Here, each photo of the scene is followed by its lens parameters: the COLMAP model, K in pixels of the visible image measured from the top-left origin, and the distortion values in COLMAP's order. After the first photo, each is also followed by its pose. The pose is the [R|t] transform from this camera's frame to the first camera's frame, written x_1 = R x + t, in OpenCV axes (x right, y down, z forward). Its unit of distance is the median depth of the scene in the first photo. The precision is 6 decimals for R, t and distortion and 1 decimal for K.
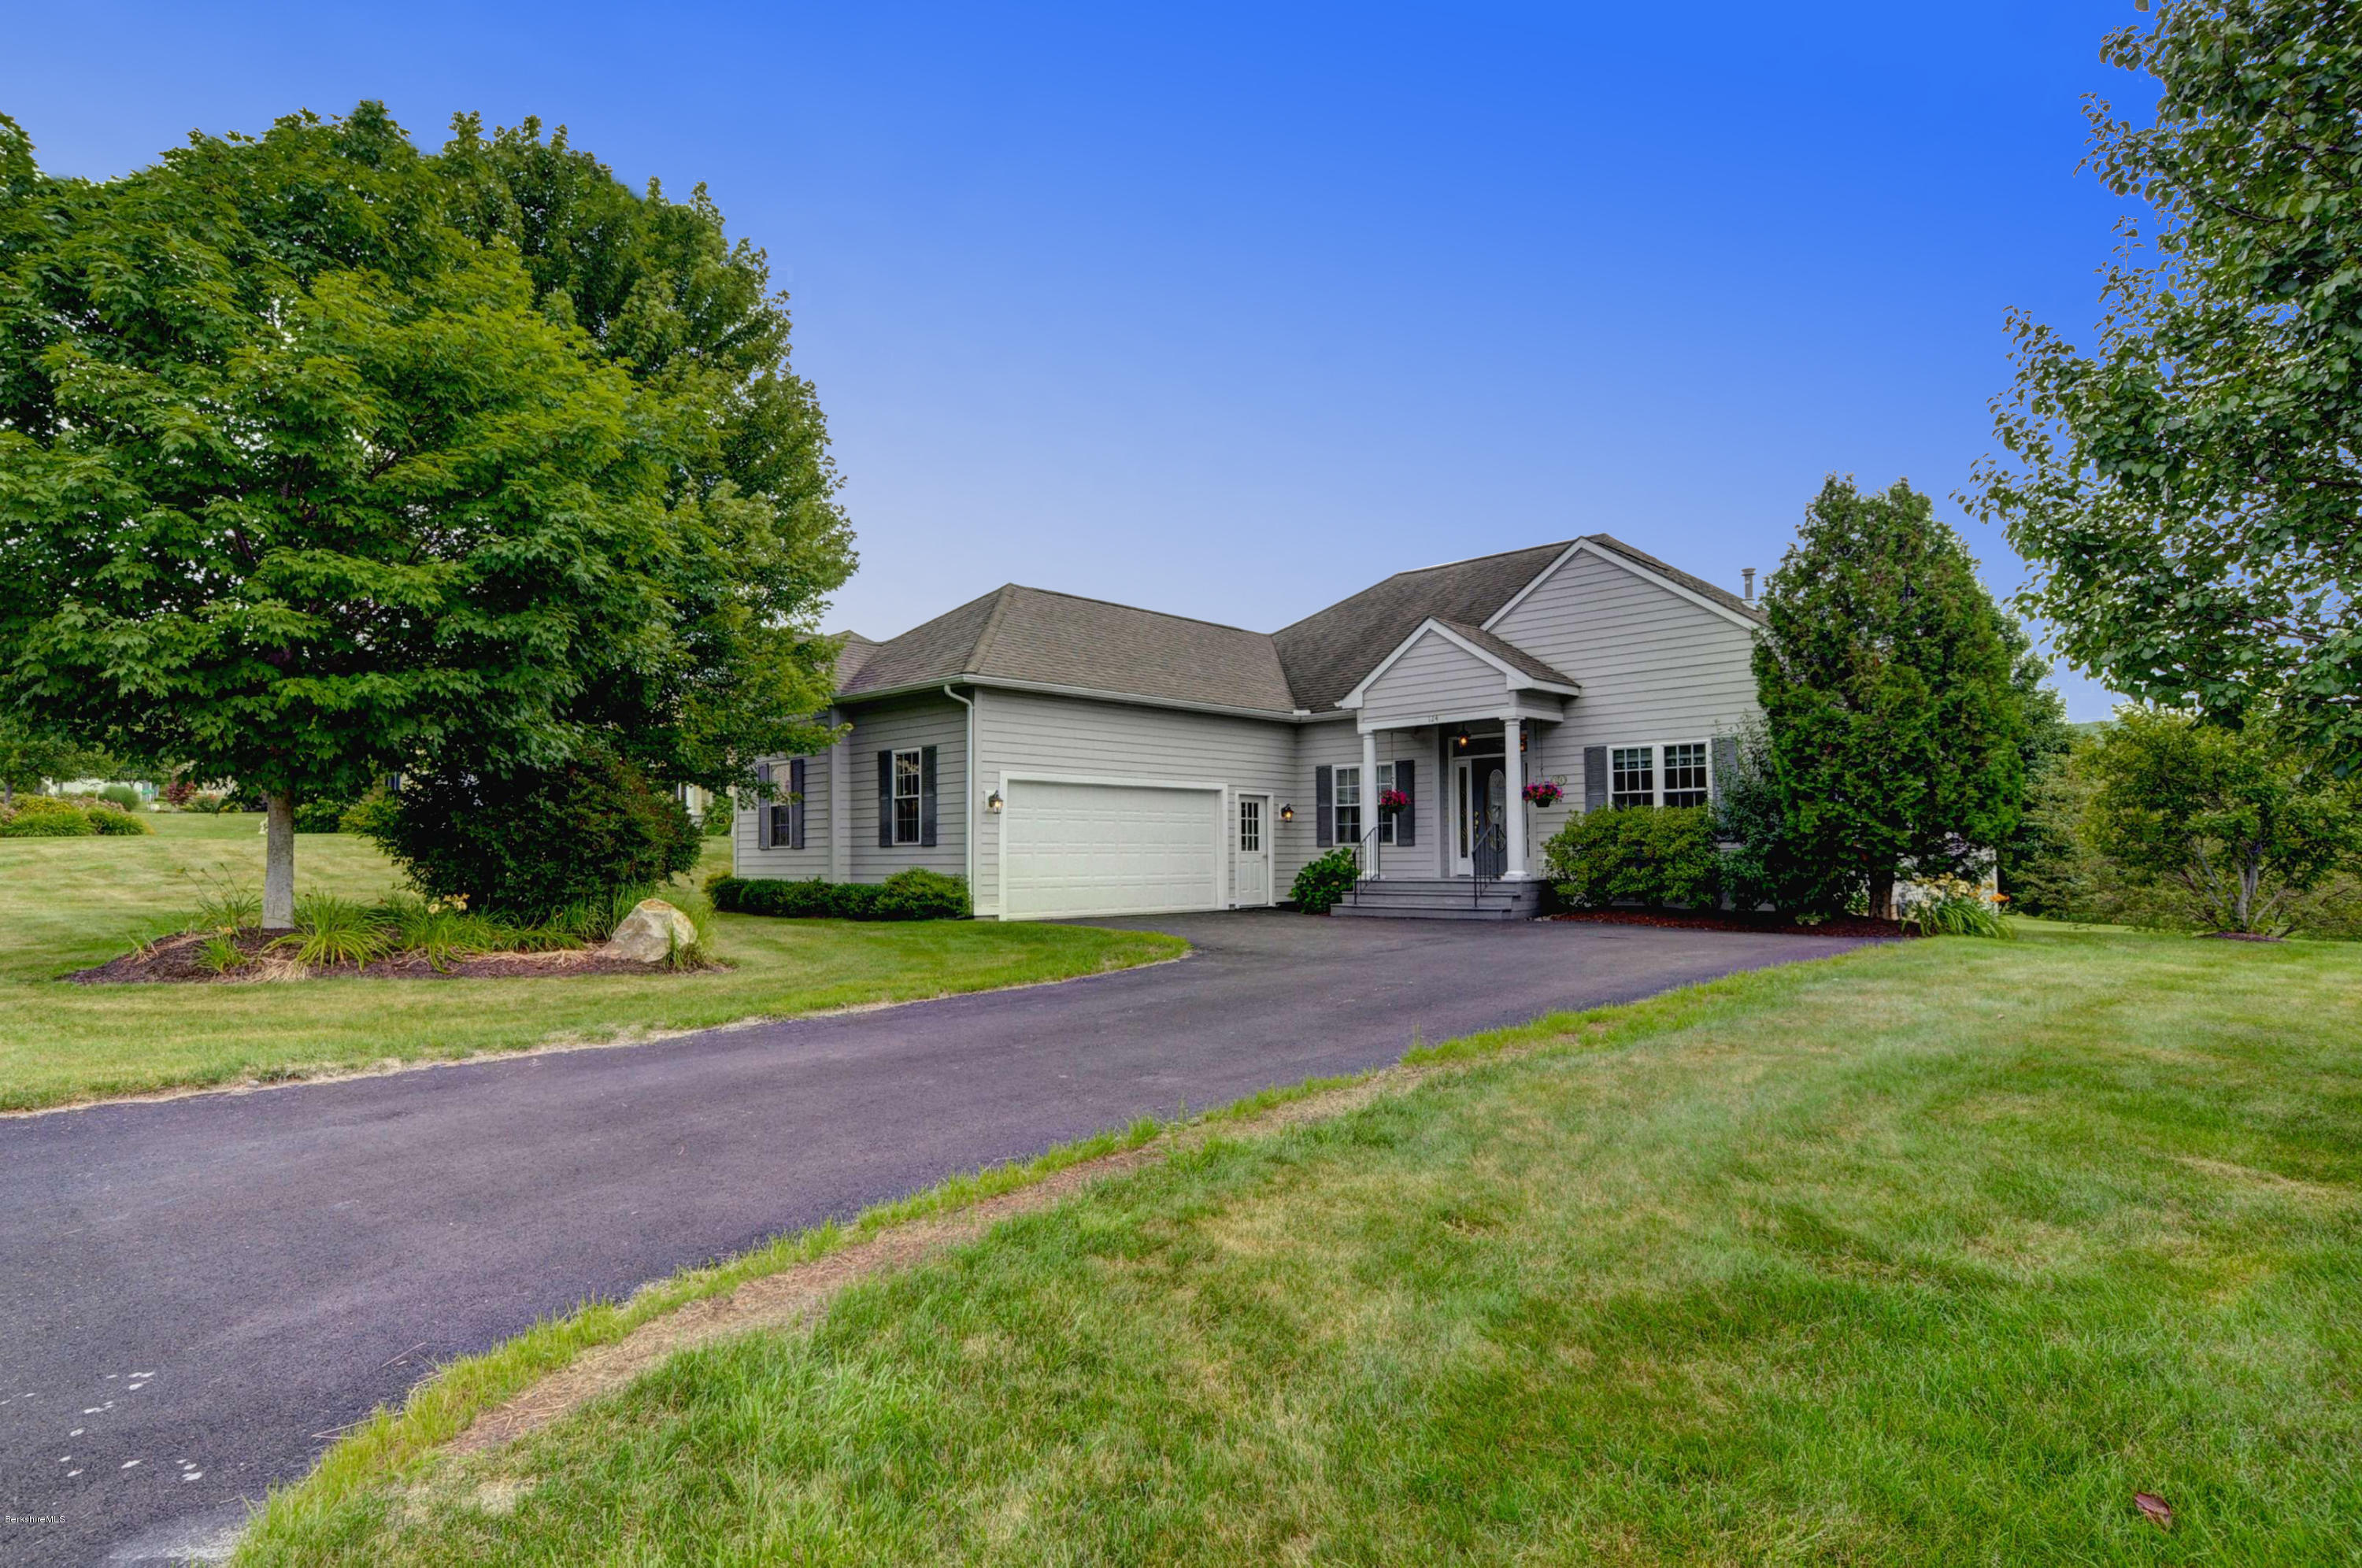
lens RADIAL K [[1259.1, 0, 1182.2], [0, 1259.1, 787.4], [0, 0, 1]] dist [-0.001617, 0.000233]
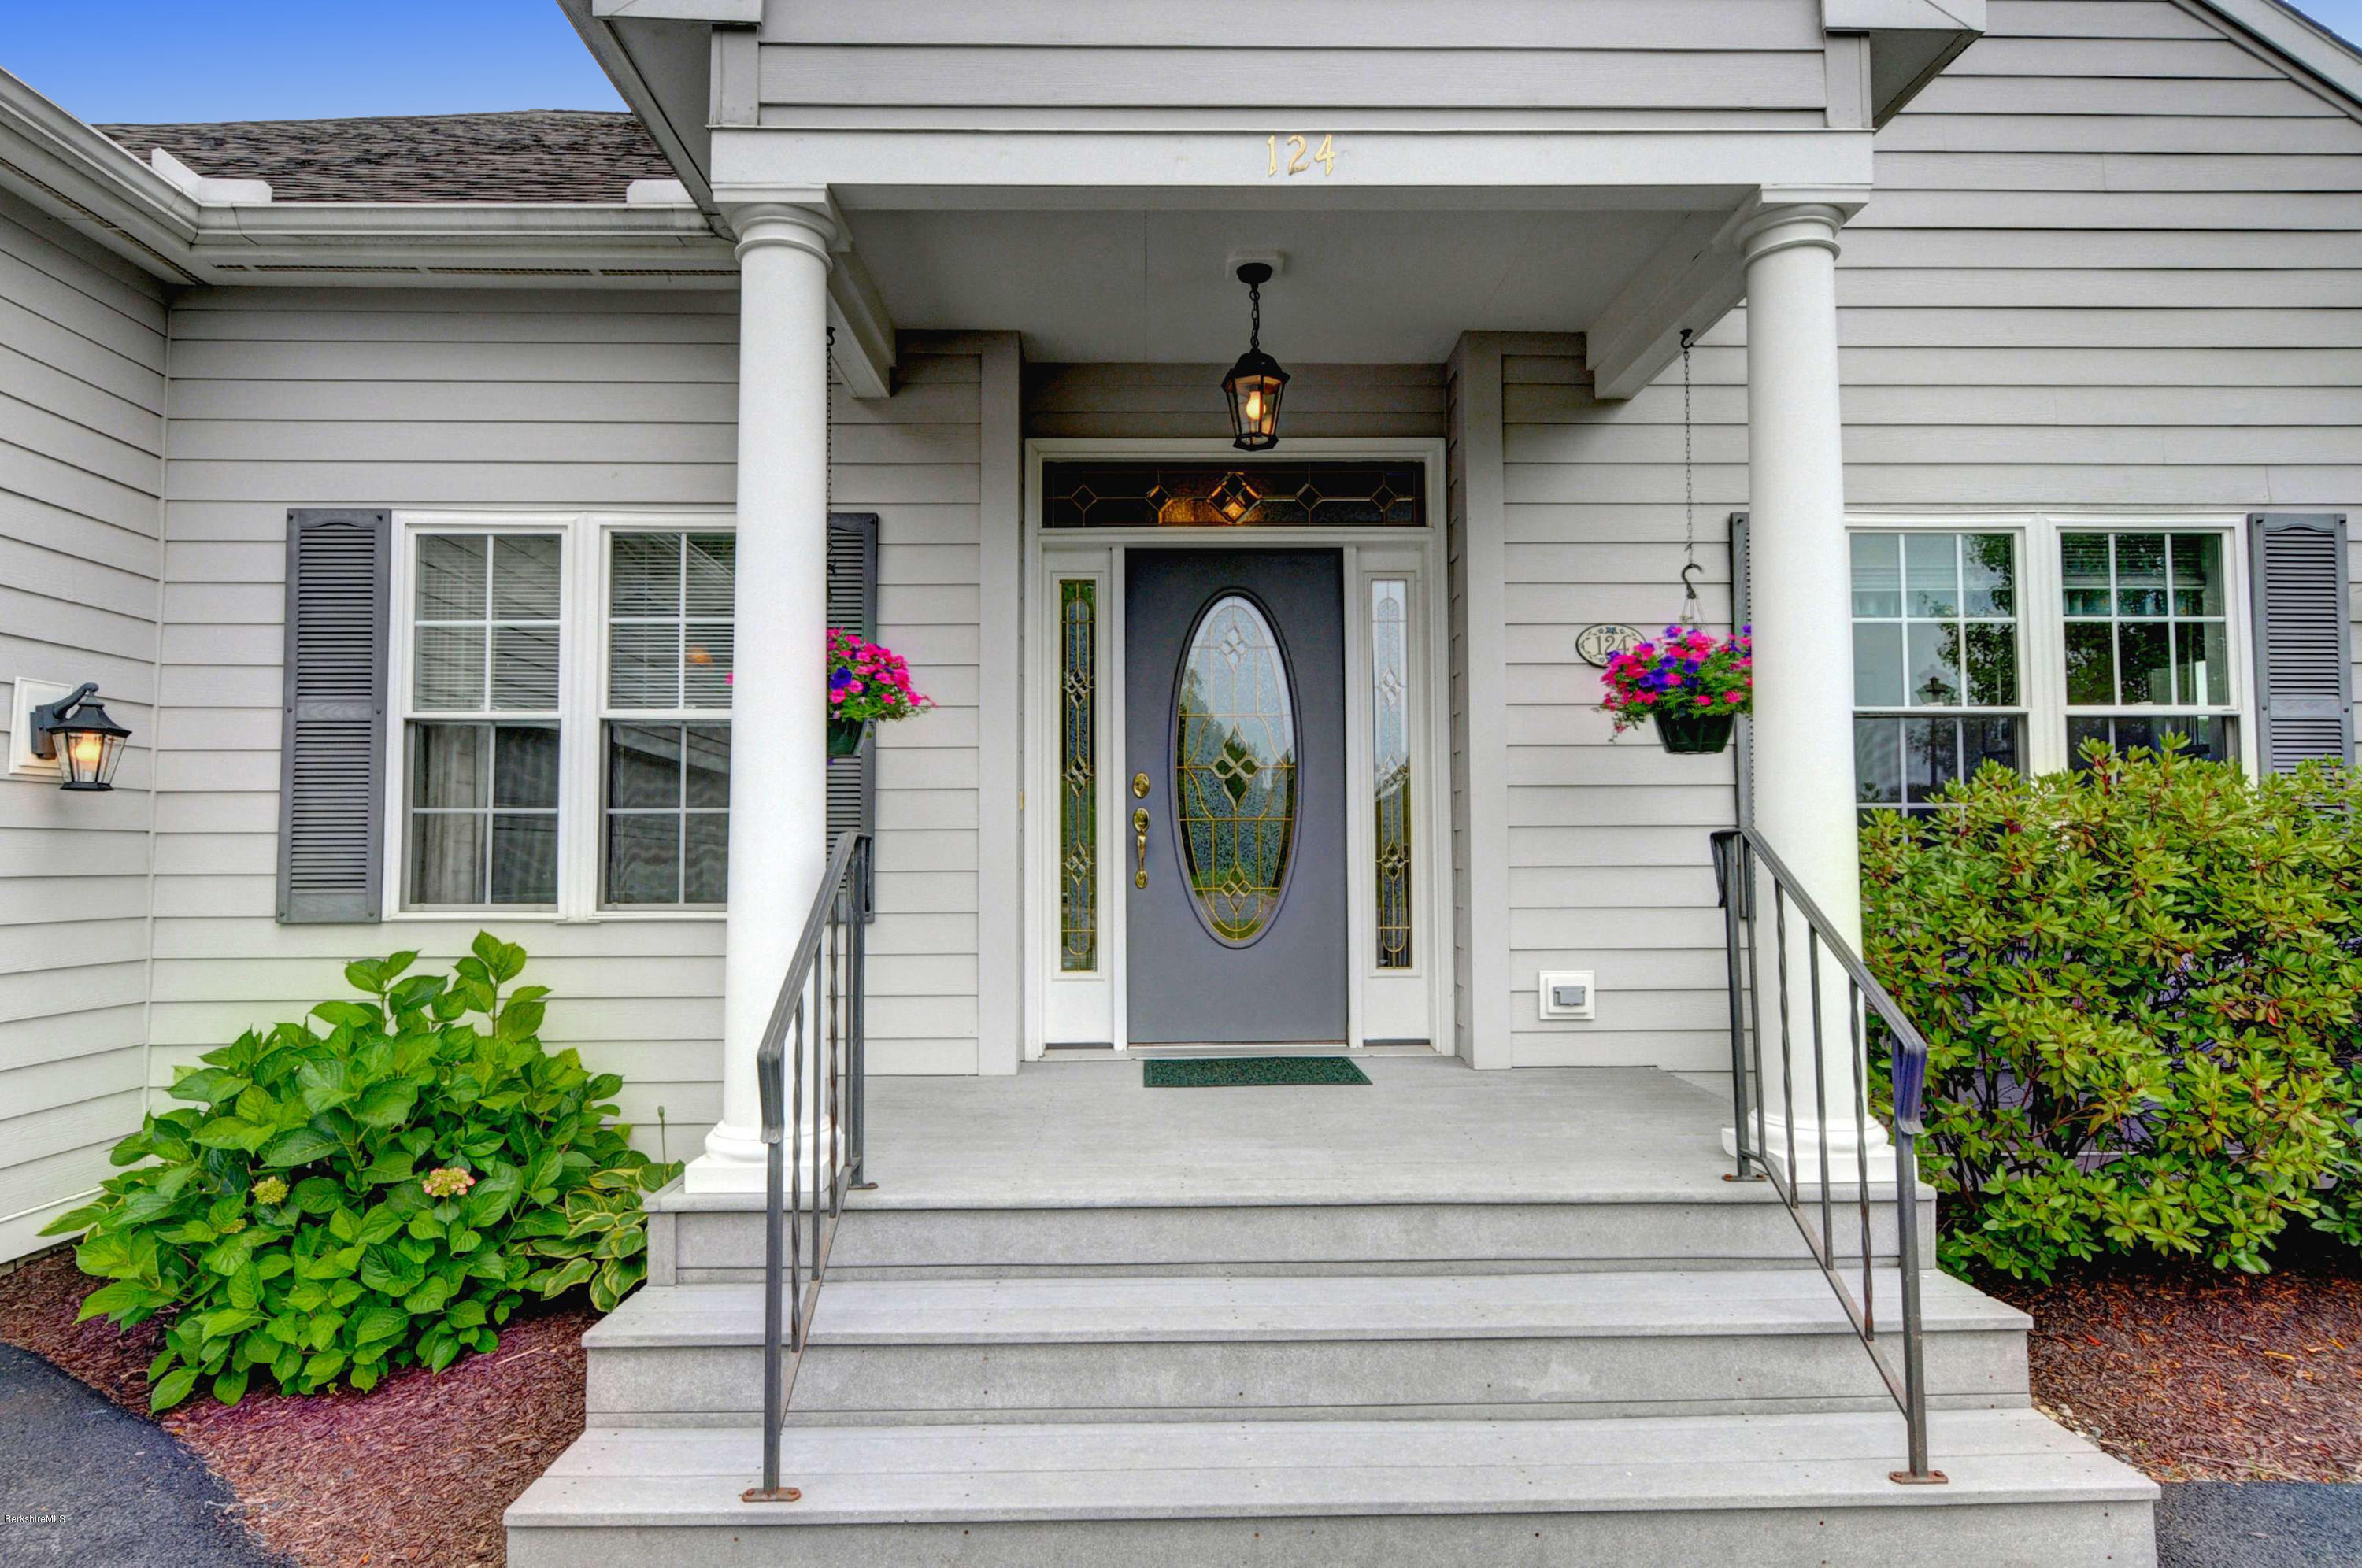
lens RADIAL K [[1259.1, 0, 1180.6], [0, 1259.1, 790.6], [0, 0, 1]] dist [-0.001617, 0.000233]
pose [[0.707505, 0.036140, 0.705783, 0.069282], [-0.042384, 0.999064, -0.008671, 0.023135], [-0.705436, -0.023780, 0.708375, 0.777365]]
